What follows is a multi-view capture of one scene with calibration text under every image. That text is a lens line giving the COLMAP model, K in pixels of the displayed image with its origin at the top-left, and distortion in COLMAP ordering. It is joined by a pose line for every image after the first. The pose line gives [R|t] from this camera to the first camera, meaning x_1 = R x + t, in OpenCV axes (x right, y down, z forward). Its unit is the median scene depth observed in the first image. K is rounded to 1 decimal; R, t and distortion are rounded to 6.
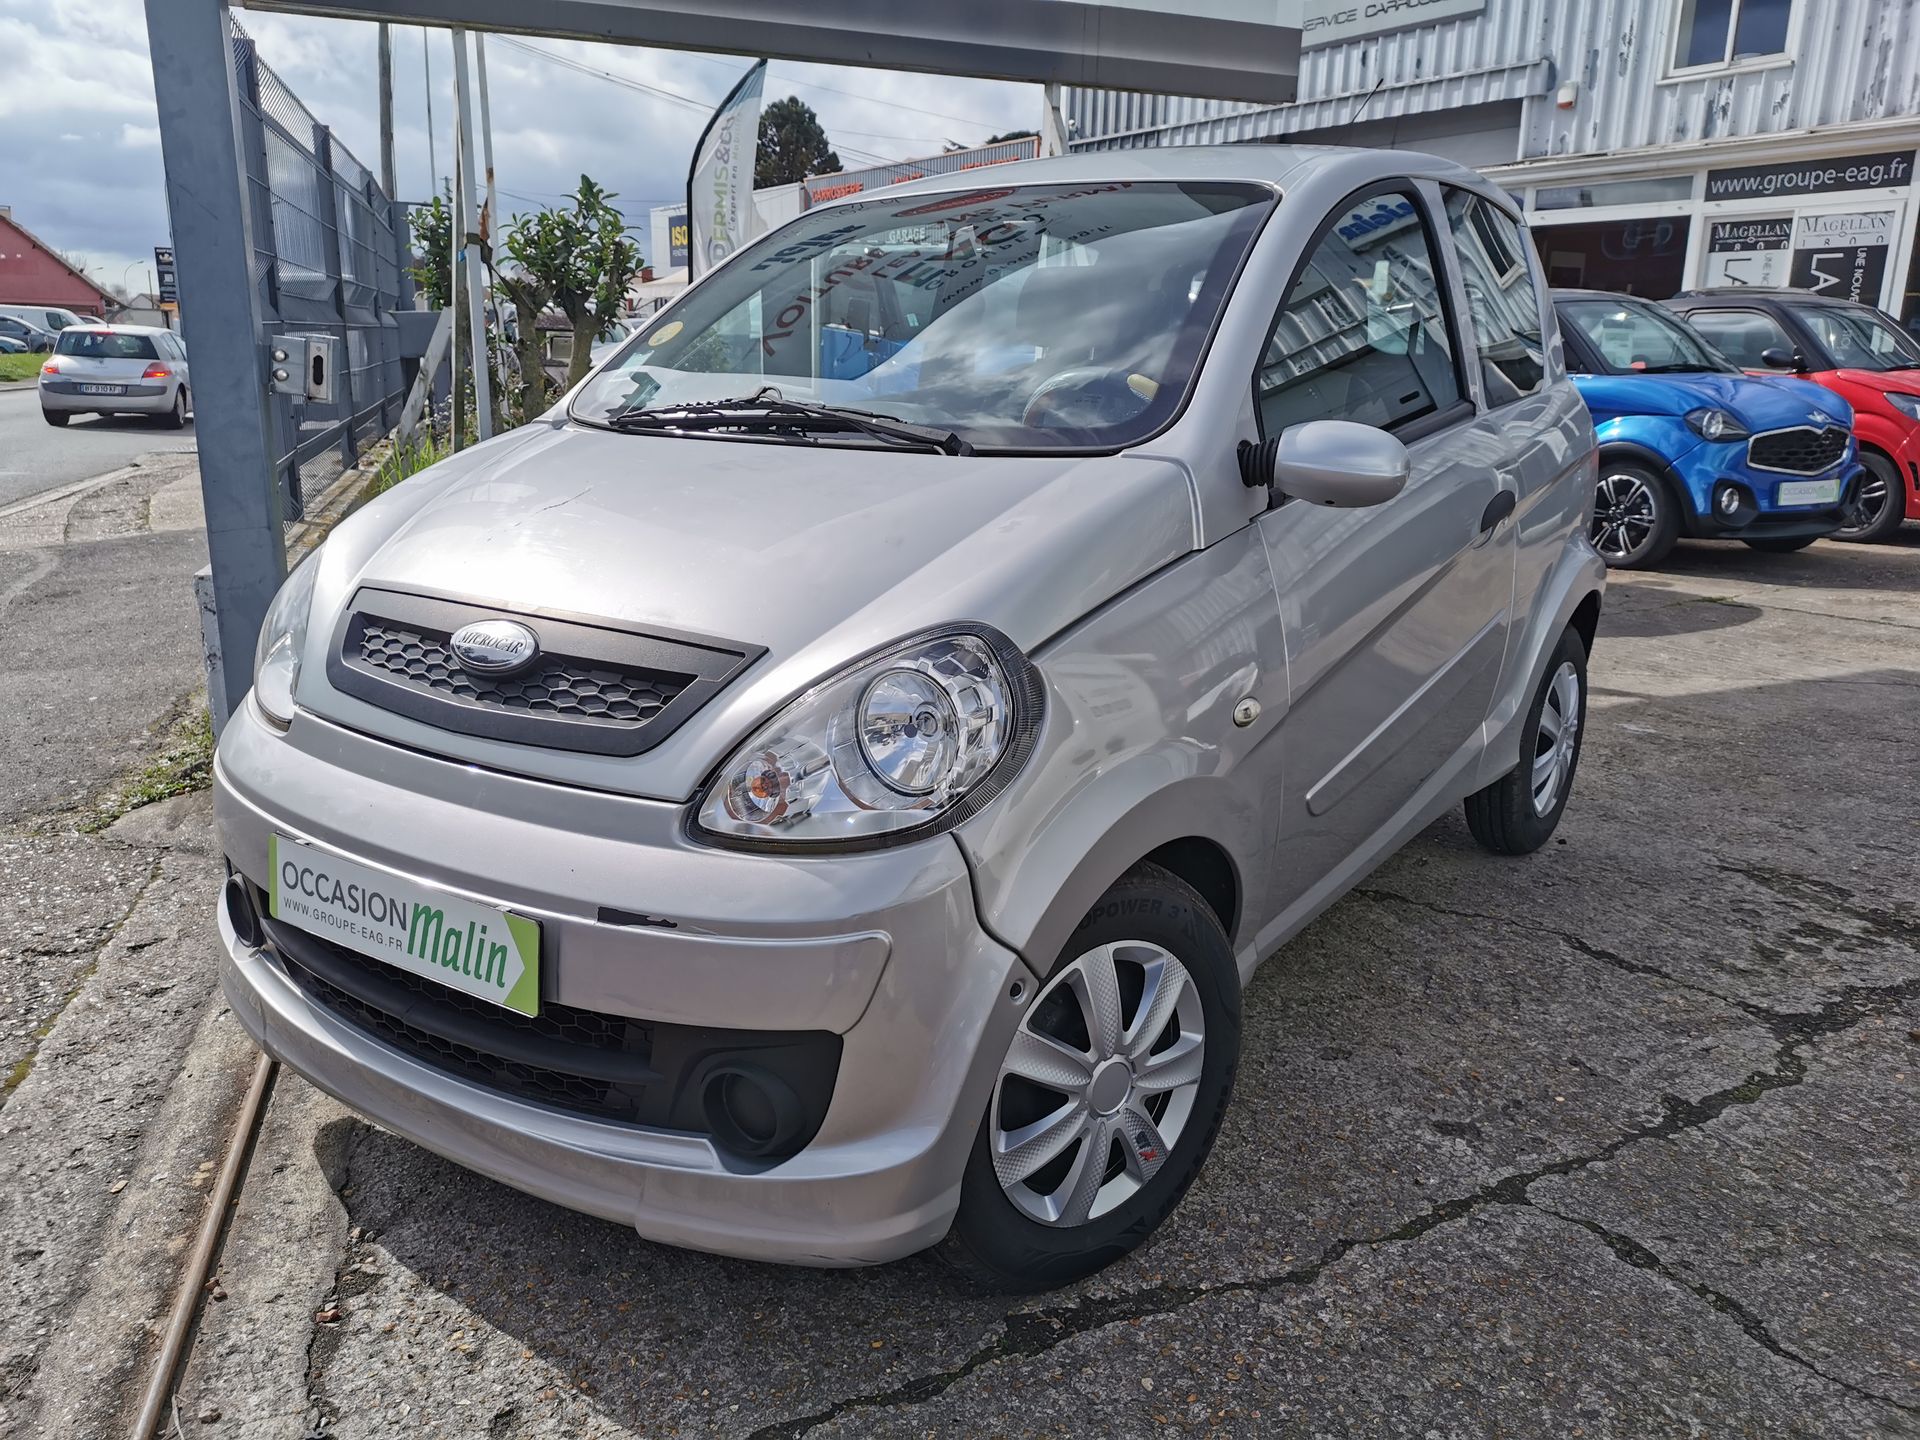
lens RADIAL K [[1484.3, 0, 960.5], [0, 1484.3, 714.0], [0, 0, 1]] dist [0.026567, -0.004786]
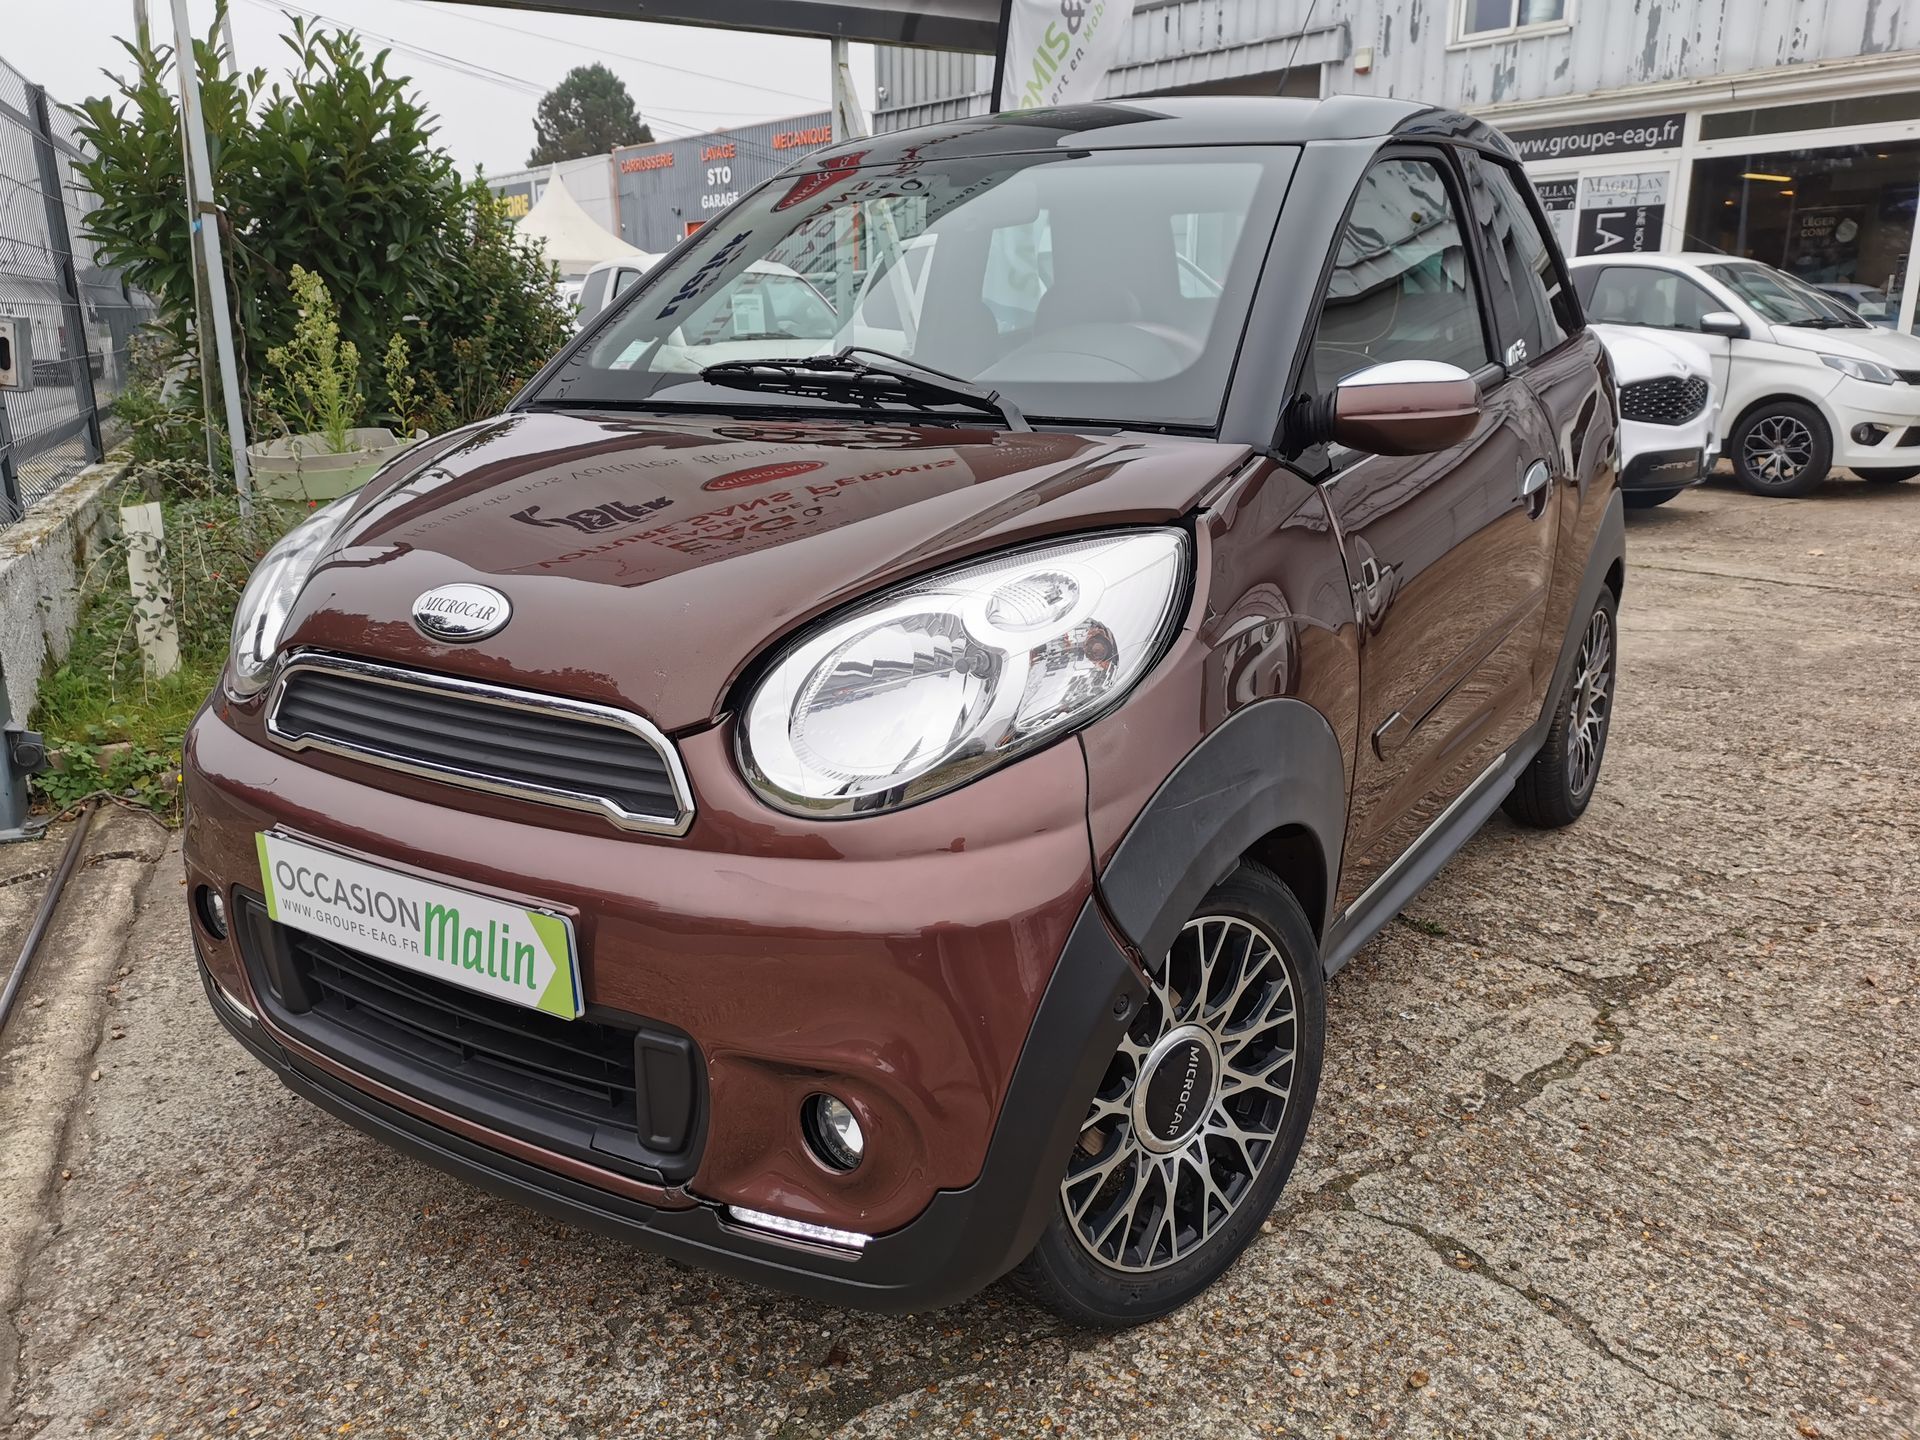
lens RADIAL K [[1484.3, 0, 960.5], [0, 1484.3, 714.0], [0, 0, 1]] dist [0.026567, -0.004786]
pose [[0.993440, -0.047982, 0.103802, 0.042239], [0.046231, 0.998746, 0.019219, -0.011247], [-0.104594, -0.014295, 0.994412, 0.076462]]
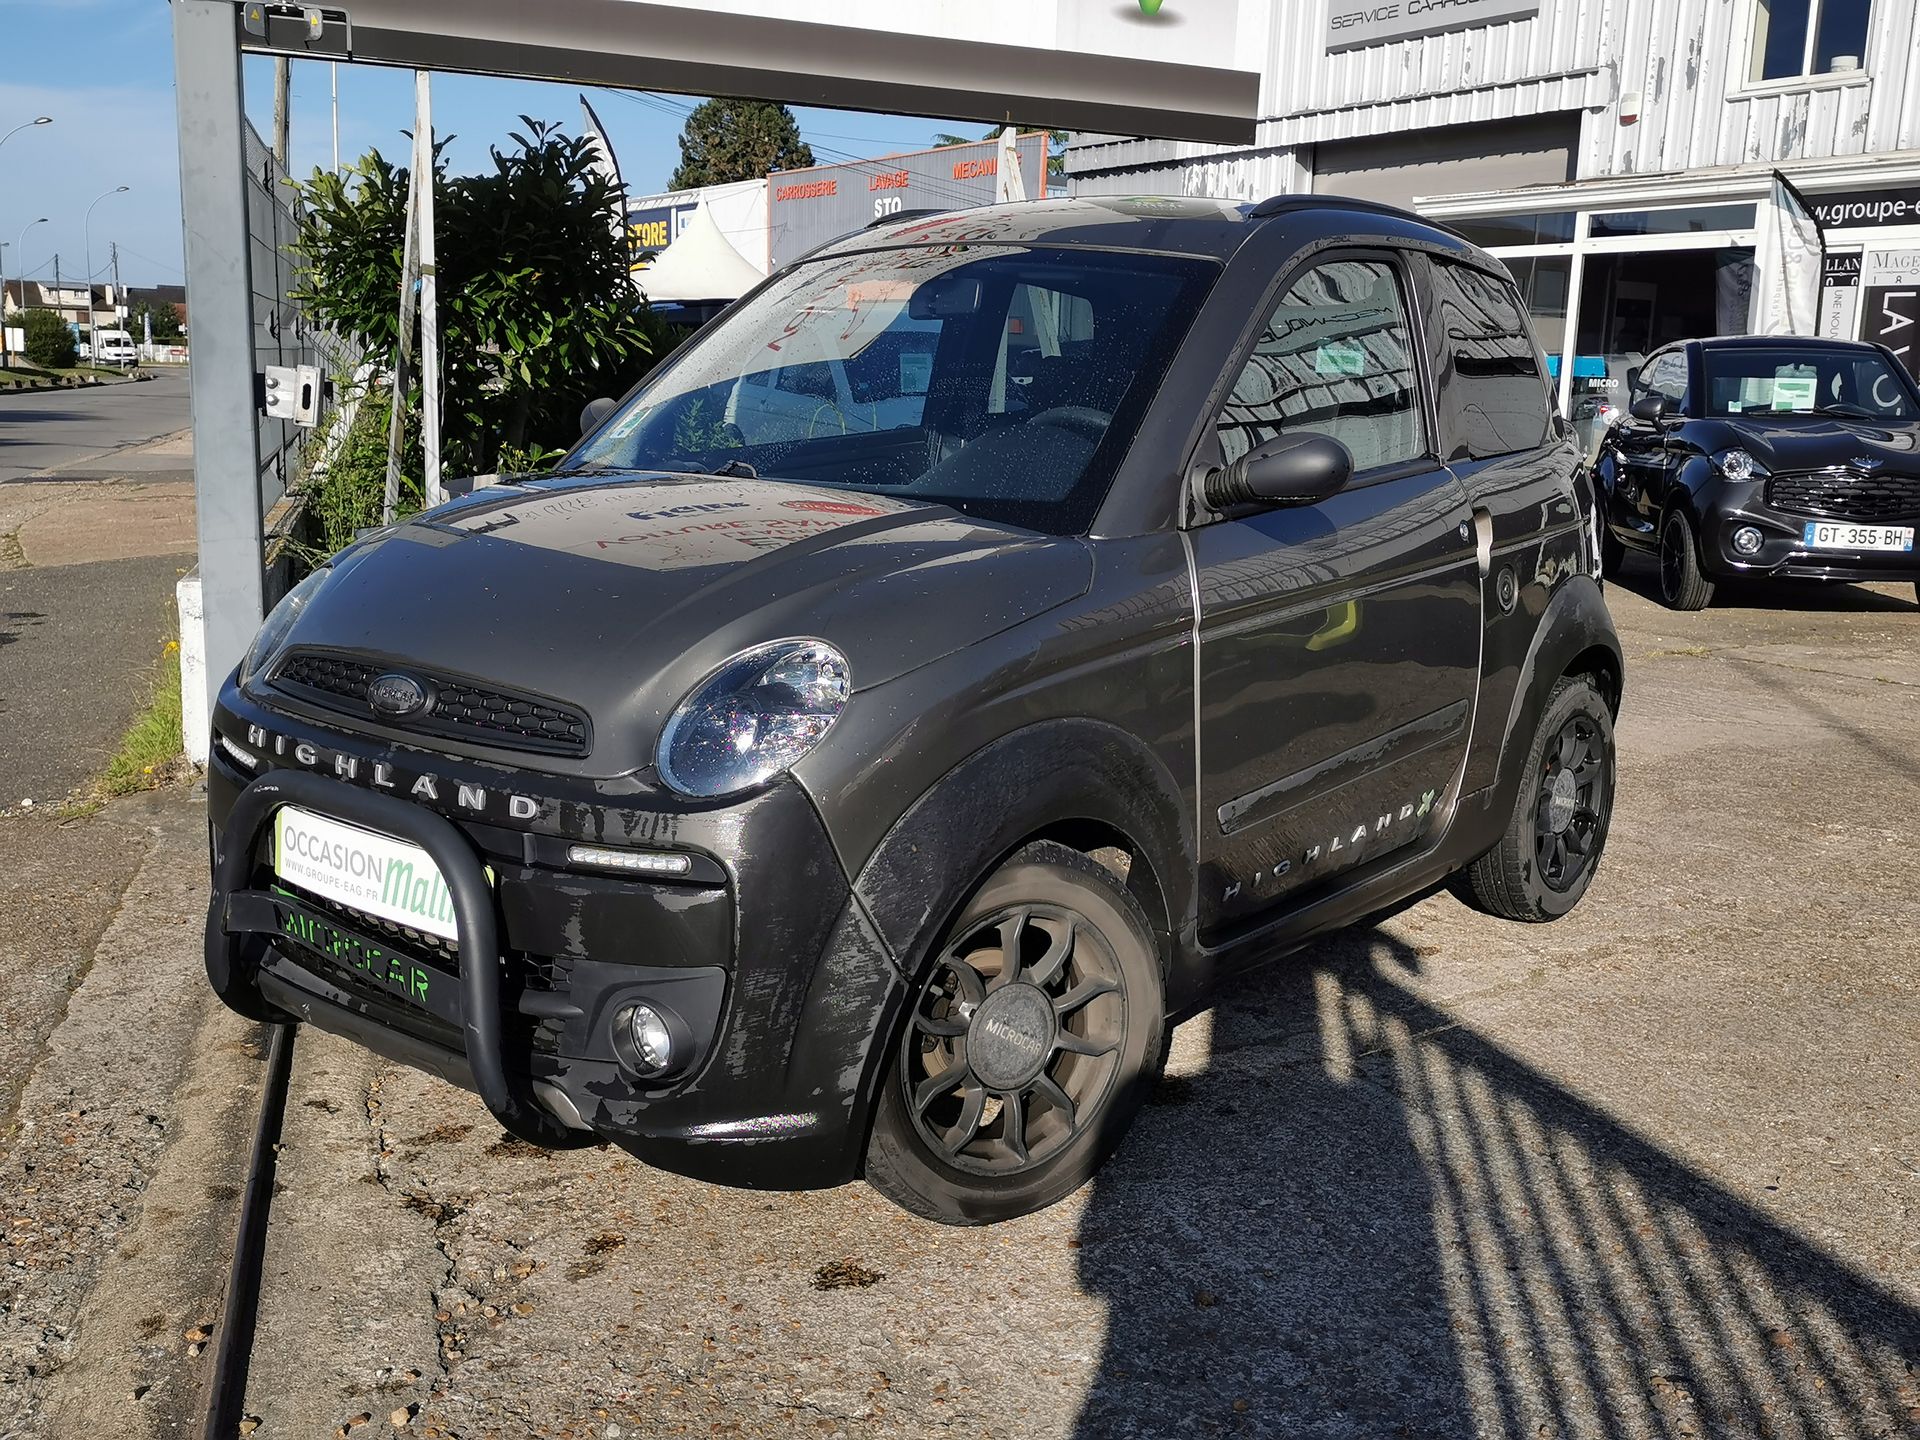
lens RADIAL K [[1844.4, 0, 968.8], [0, 1844.4, 720.9], [0, 0, 1]] dist [0.052692, -0.051545]
pose [[0.999856, 0.014174, 0.009286, 0.068711], [-0.013619, 0.998264, -0.057306, 0.113673], [-0.010082, 0.057172, 0.998313, -0.508963]]
